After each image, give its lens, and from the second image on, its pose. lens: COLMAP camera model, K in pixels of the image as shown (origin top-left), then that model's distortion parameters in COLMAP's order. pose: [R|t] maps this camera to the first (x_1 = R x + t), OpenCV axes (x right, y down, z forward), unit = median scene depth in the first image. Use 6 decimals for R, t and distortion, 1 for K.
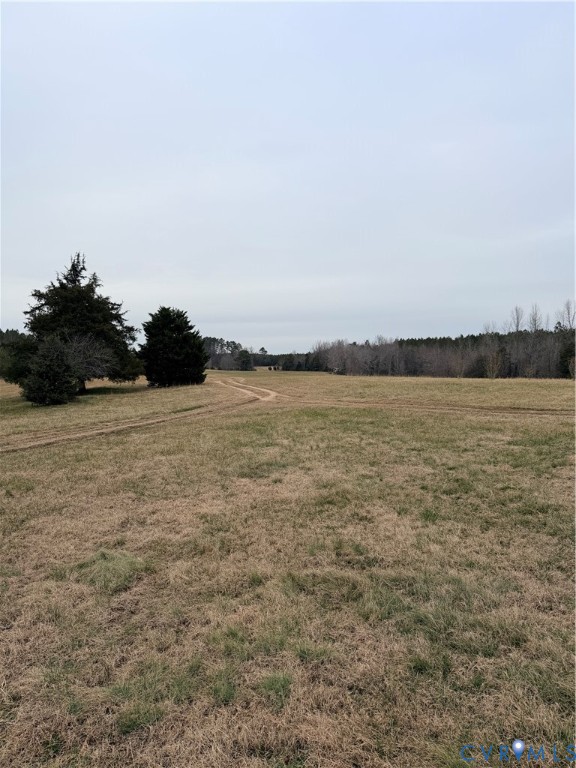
lens RADIAL K [[535.0, 0, 289.3], [0, 535.0, 377.8], [0, 0, 1]] dist [0.043737, -0.055752]
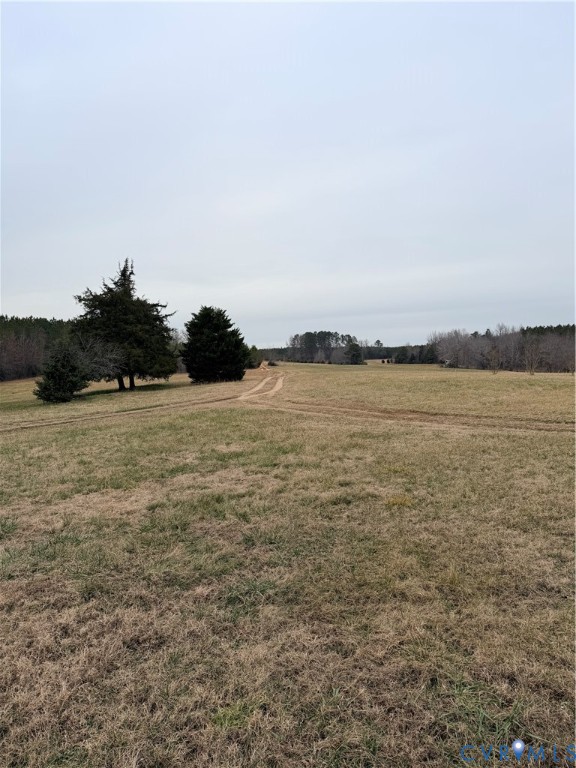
lens RADIAL K [[535.0, 0, 287.3], [0, 535.0, 391.4], [0, 0, 1]] dist [0.043737, -0.055752]
pose [[0.972278, -0.000154, -0.233829, 0.043365], [0.009078, 0.999271, 0.037088, -0.001389], [0.233653, -0.038182, 0.971570, 0.006686]]
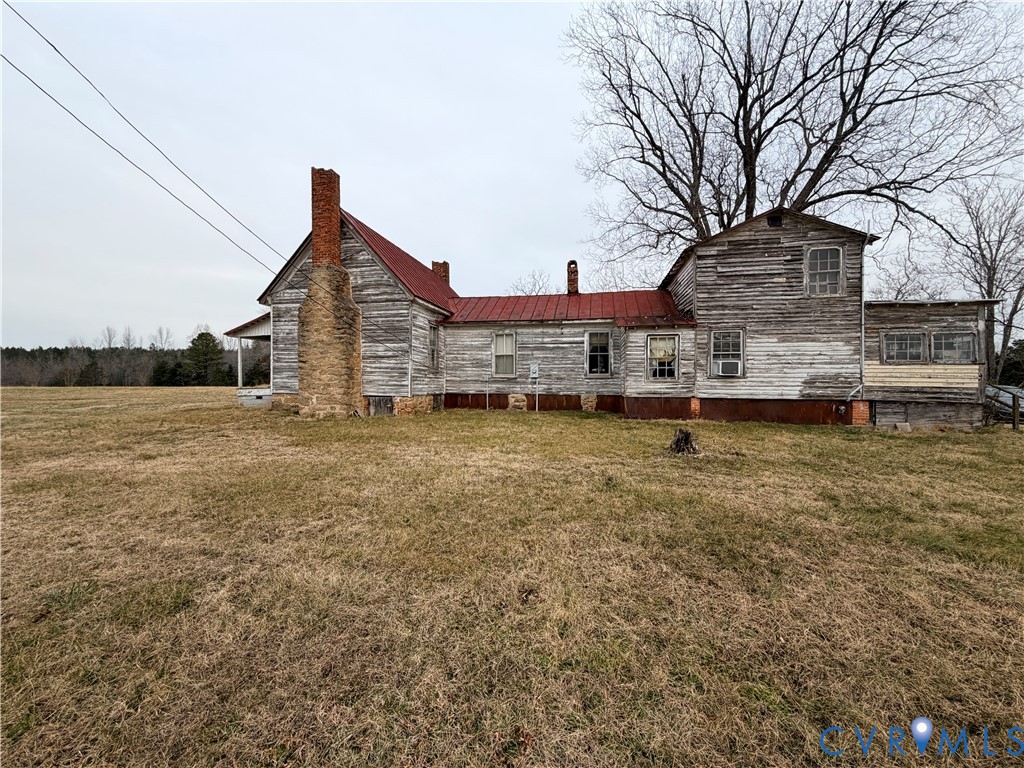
lens RADIAL K [[409.8, 0, 510.0], [0, 409.8, 380.8], [0, 0, 1]] dist [-0.007062, 0.000290]
pose [[0.393332, 0.003552, 0.919390, -0.026767], [0.015091, 0.999833, -0.010319, 0.003101], [-0.919273, 0.017934, 0.393212, -0.089373]]
